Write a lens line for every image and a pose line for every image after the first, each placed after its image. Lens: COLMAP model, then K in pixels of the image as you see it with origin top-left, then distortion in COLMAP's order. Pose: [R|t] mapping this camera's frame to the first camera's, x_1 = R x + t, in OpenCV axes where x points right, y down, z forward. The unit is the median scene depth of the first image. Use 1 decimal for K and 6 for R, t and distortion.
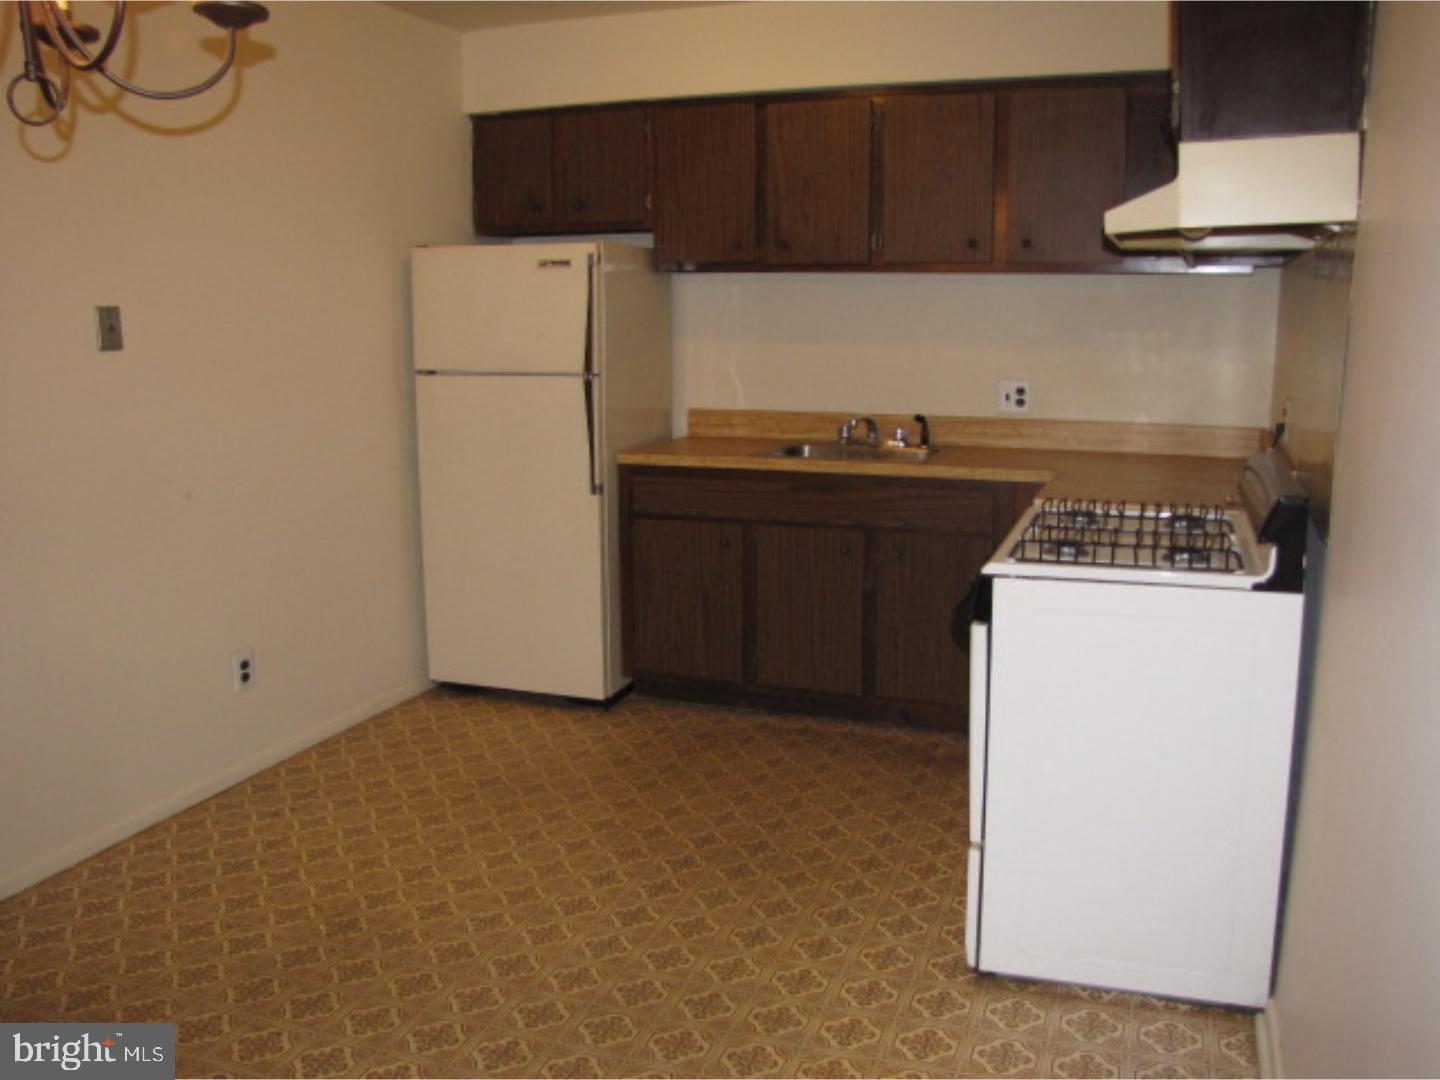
lens RADIAL K [[1207.5, 0, 737.1], [0, 1207.5, 516.3], [0, 0, 1]] dist [-0.158361, 0.118467]
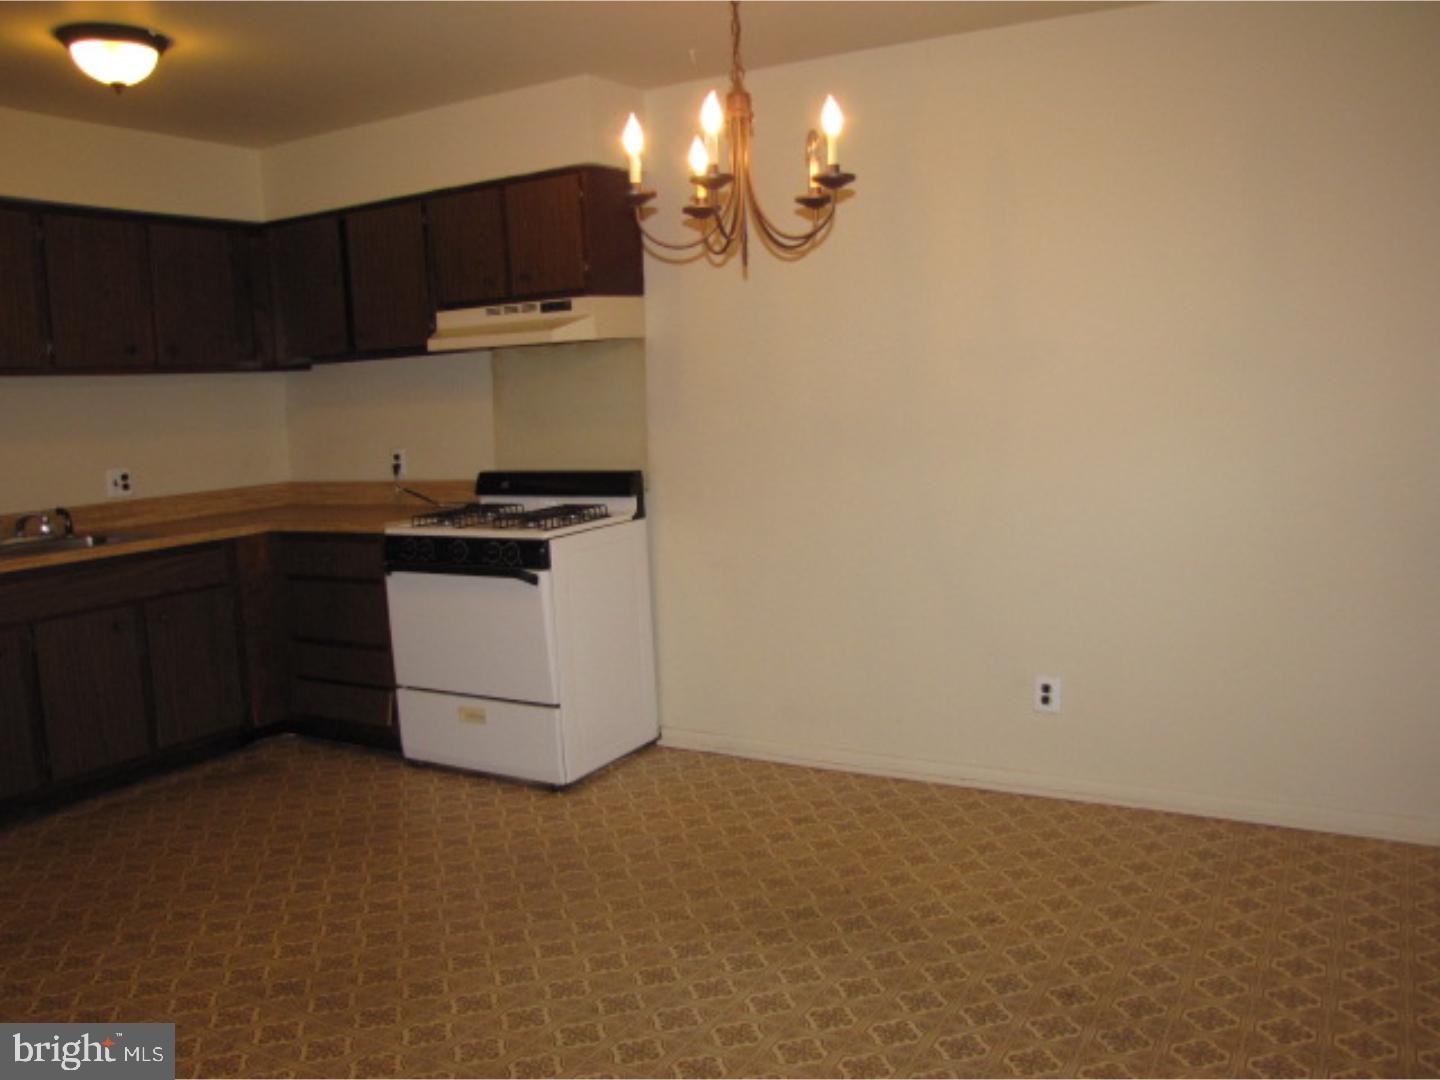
lens RADIAL K [[1207.5, 0, 723.9], [0, 1207.5, 528.2], [0, 0, 1]] dist [-0.158361, 0.118467]
pose [[0.185874, -0.121344, 0.975052, -0.881985], [0.202828, 0.975711, 0.082761, -0.037280], [-0.961411, 0.182385, 0.205972, 0.251081]]
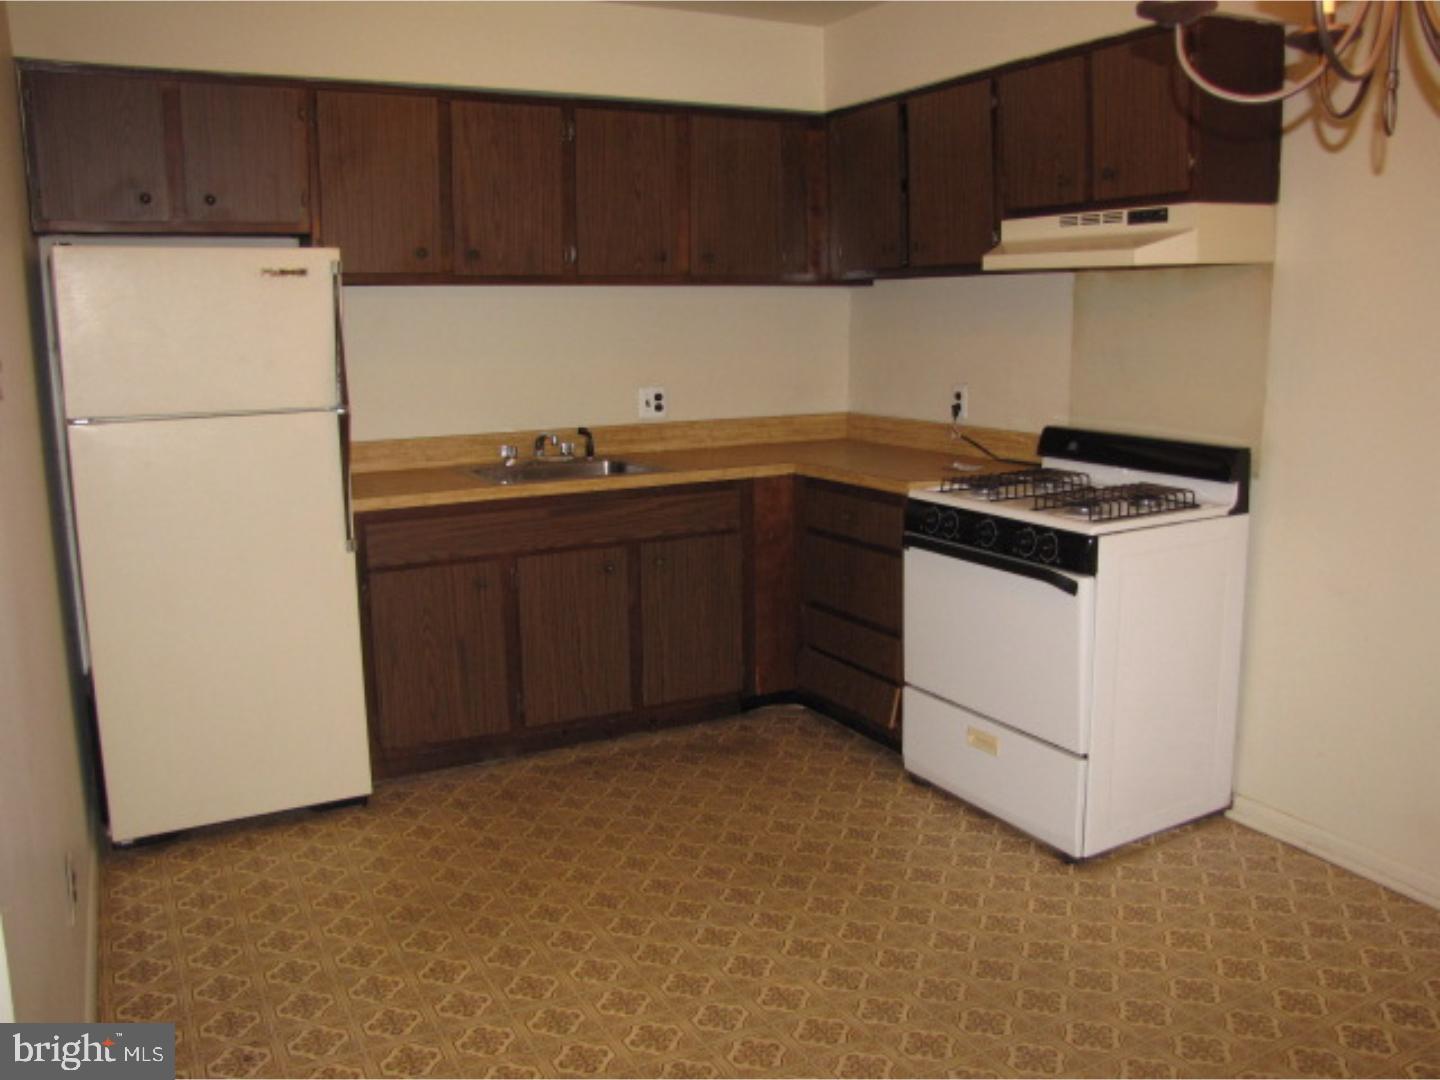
lens RADIAL K [[1207.5, 0, 753.4], [0, 1207.5, 527.8], [0, 0, 1]] dist [-0.158361, 0.118467]
pose [[0.656558, -0.136916, 0.741745, -0.592241], [0.131954, 0.989071, 0.065770, -0.056812], [-0.742643, 0.054694, 0.667450, 0.269646]]
